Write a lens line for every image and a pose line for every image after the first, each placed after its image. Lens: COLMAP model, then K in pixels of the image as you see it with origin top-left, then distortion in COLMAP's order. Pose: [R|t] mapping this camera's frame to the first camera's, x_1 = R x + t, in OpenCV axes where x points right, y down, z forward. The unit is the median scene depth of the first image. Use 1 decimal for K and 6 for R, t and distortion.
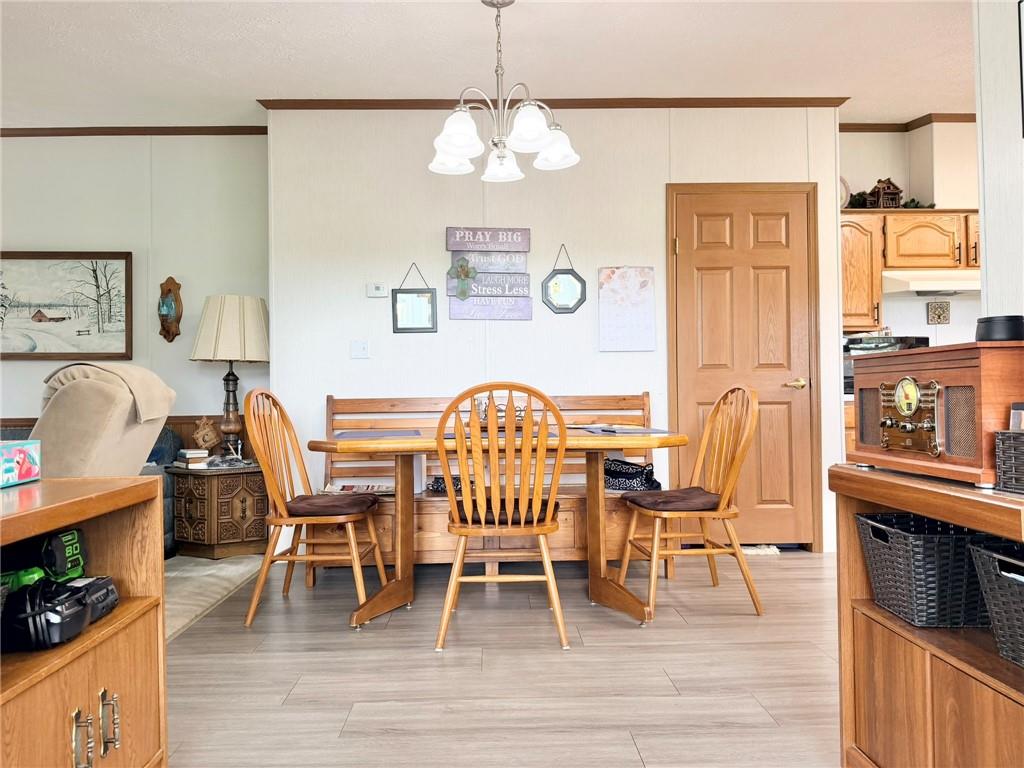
lens RADIAL K [[719.9, 0, 510.7], [0, 719.9, 386.5], [0, 0, 1]] dist [0.081571, -0.101417]
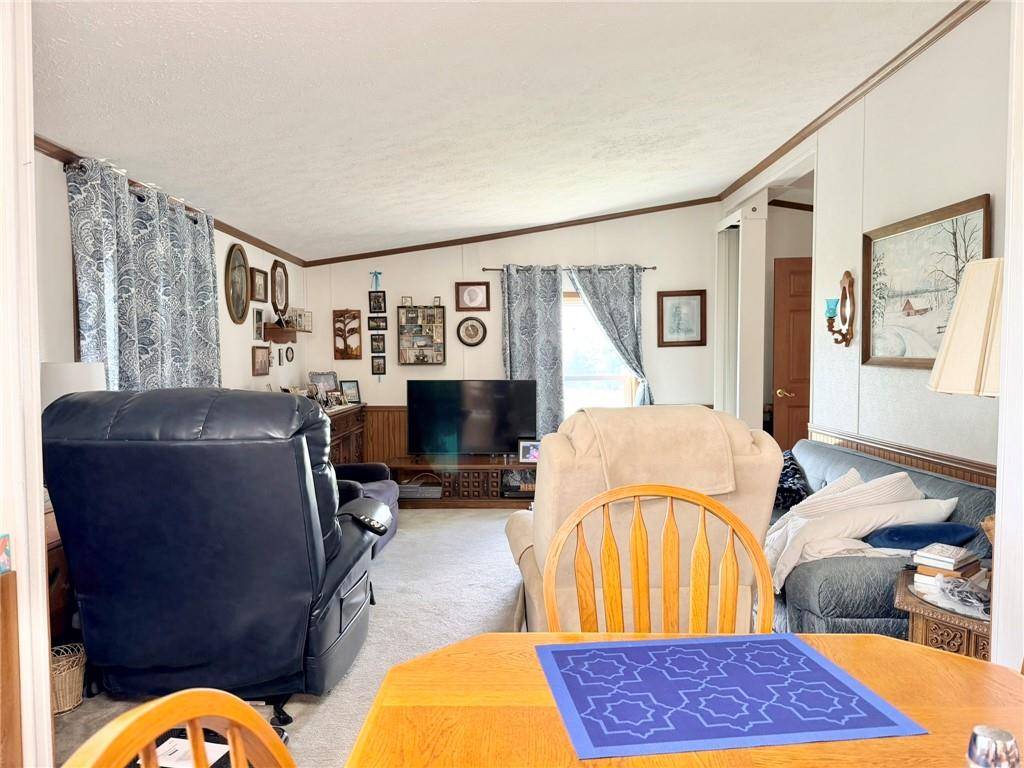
lens RADIAL K [[717.0, 0, 509.7], [0, 717.0, 388.1], [0, 0, 1]] dist [0.076493, -0.105035]
pose [[-0.029364, 0.058890, -0.997833, 0.103108], [0.016167, 0.998160, 0.058433, -0.067863], [0.999438, -0.014416, -0.030262, 0.645705]]
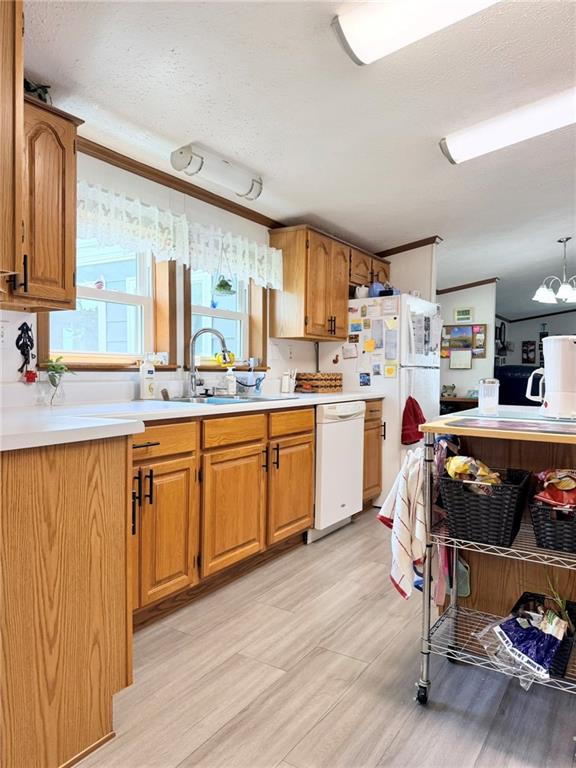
lens RADIAL K [[536.2, 0, 292.3], [0, 536.2, 385.4], [0, 0, 1]] dist [0.164218, -0.279903]
pose [[-0.551379, 0.034949, -0.833523, 1.293529], [0.009519, 0.999321, 0.035604, -0.044585], [0.834201, 0.011697, -0.551337, 0.747573]]
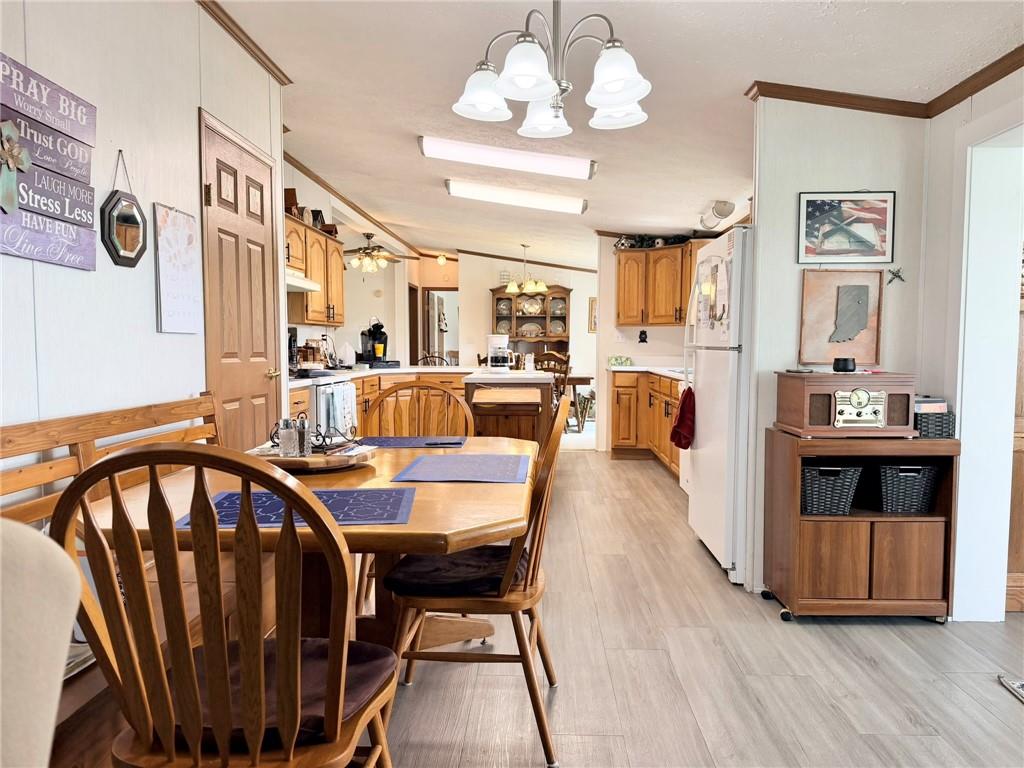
lens RADIAL K [[717.0, 0, 509.7], [0, 717.0, 388.1], [0, 0, 1]] dist [0.076493, -0.105035]
pose [[0.068043, -0.043115, 0.996750, -0.470368], [-0.014139, 0.998924, 0.044174, -0.028201], [-0.997582, -0.017098, 0.067360, 0.579752]]
